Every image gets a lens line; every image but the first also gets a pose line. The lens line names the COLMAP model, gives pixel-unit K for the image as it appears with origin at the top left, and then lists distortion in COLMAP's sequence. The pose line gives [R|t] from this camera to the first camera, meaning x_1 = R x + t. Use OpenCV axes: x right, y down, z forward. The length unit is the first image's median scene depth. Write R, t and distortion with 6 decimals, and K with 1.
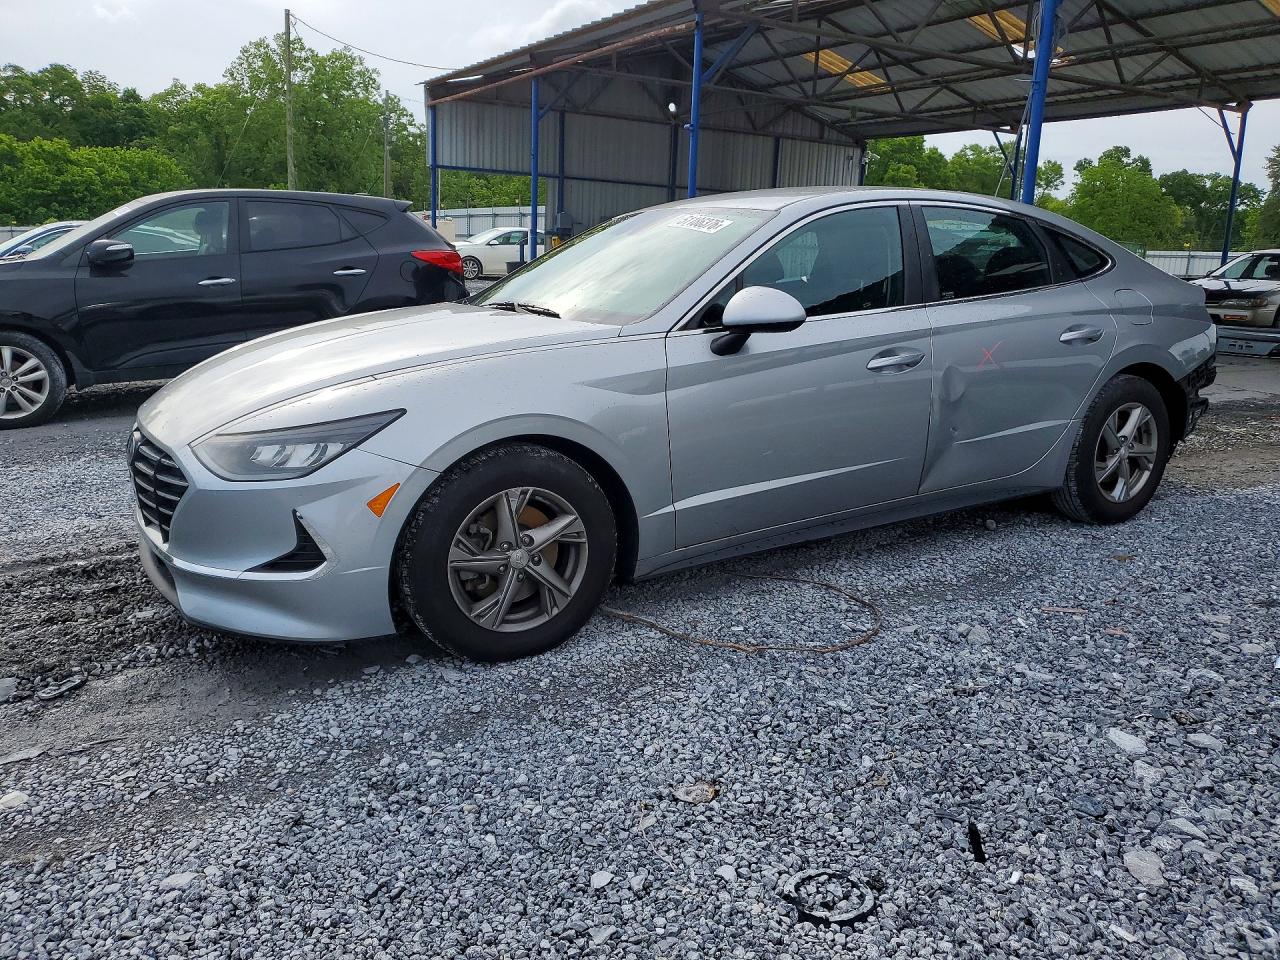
lens RADIAL K [[983.6, 0, 640.0], [0, 983.6, 480.0], [0, 0, 1]] dist [-0.004488, -0.005620]
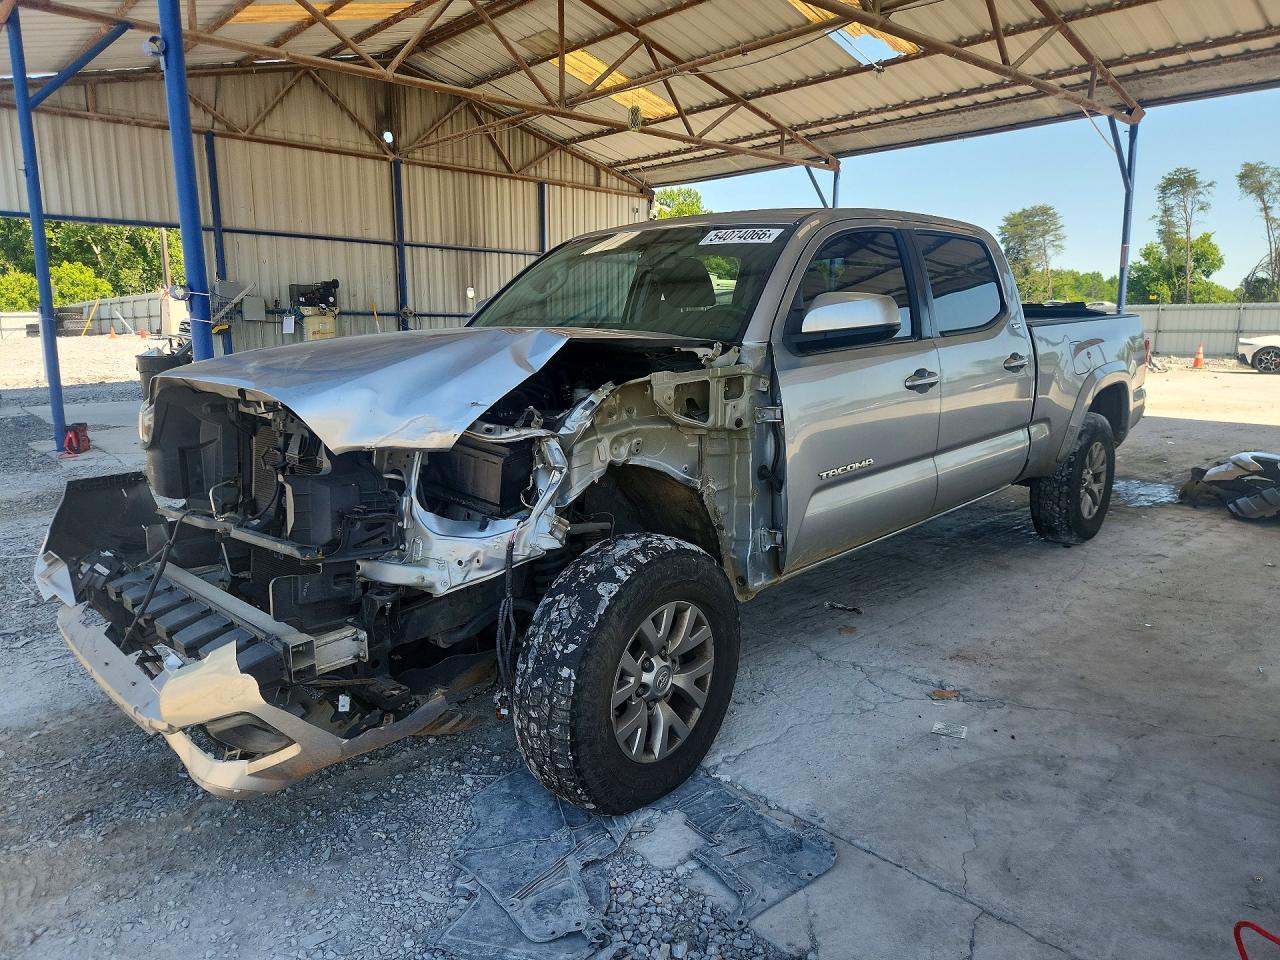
lens RADIAL K [[882.7, 0, 640.0], [0, 882.7, 480.0], [0, 0, 1]] dist [0.006675, 0.002547]
pose [[0.983149, -0.061084, 0.172300, 0.088377], [0.069324, 0.996701, -0.042215, -0.080322], [-0.169153, 0.053448, 0.984139, 0.325216]]
